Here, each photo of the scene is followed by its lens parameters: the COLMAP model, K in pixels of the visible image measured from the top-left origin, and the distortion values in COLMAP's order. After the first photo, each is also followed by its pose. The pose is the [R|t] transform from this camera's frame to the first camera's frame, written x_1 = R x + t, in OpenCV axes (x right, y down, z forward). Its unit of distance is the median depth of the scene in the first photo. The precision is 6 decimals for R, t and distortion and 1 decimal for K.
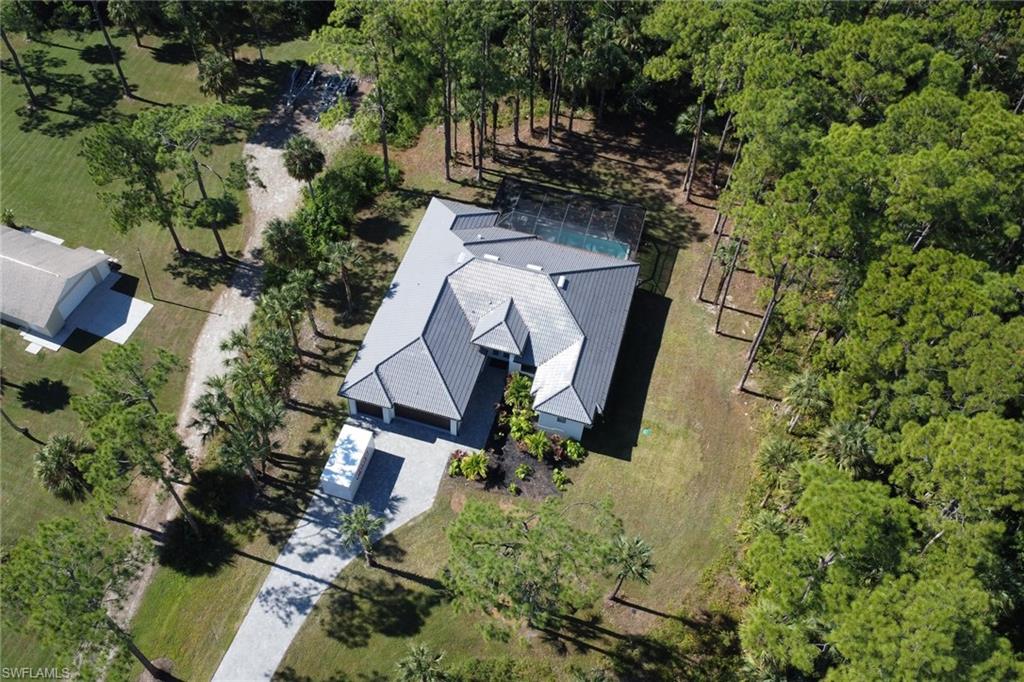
lens RADIAL K [[881.1, 0, 459.7], [0, 881.1, 340.8], [0, 0, 1]] dist [0.002899, -0.067766]
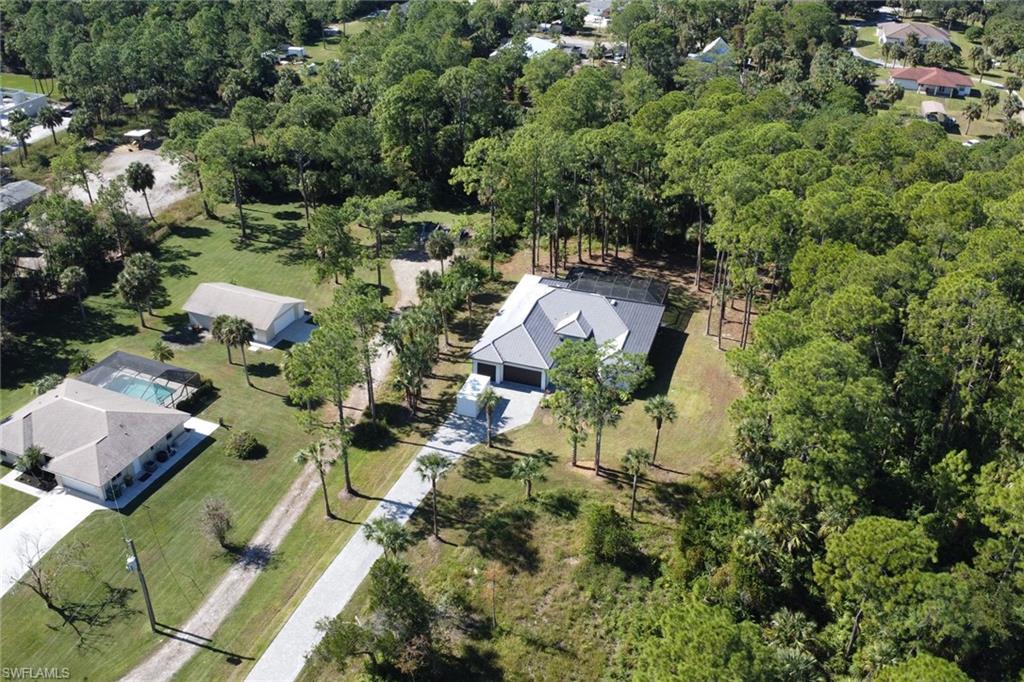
lens RADIAL K [[912.7, 0, 514.5], [0, 912.7, 327.9], [0, 0, 1]] dist [-0.030450, 0.000575]
pose [[0.999845, 0.016863, 0.005069, -0.063247], [-0.013669, 0.924764, -0.380294, 0.584444], [-0.011100, 0.380166, 0.924852, -0.447847]]
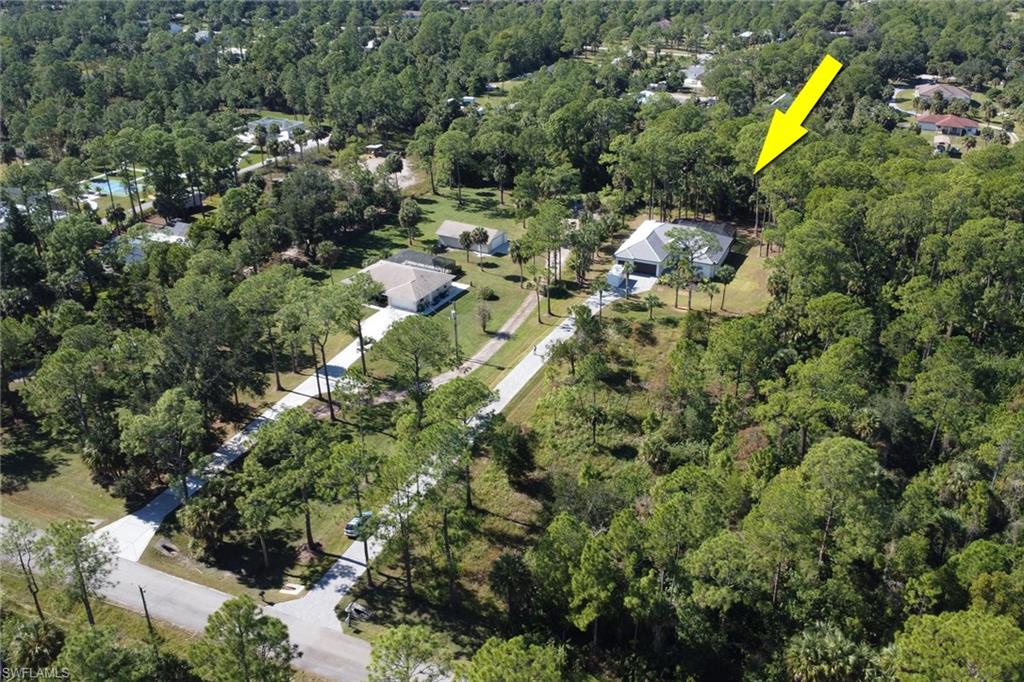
lens RADIAL K [[859.5, 0, 565.8], [0, 859.5, 340.2], [0, 0, 1]] dist [-0.022401, -0.004965]
pose [[0.998024, 0.039111, -0.049183, -0.135651], [-0.056433, 0.902141, -0.427734, 1.291598], [0.027641, 0.429664, 0.902566, -1.085912]]
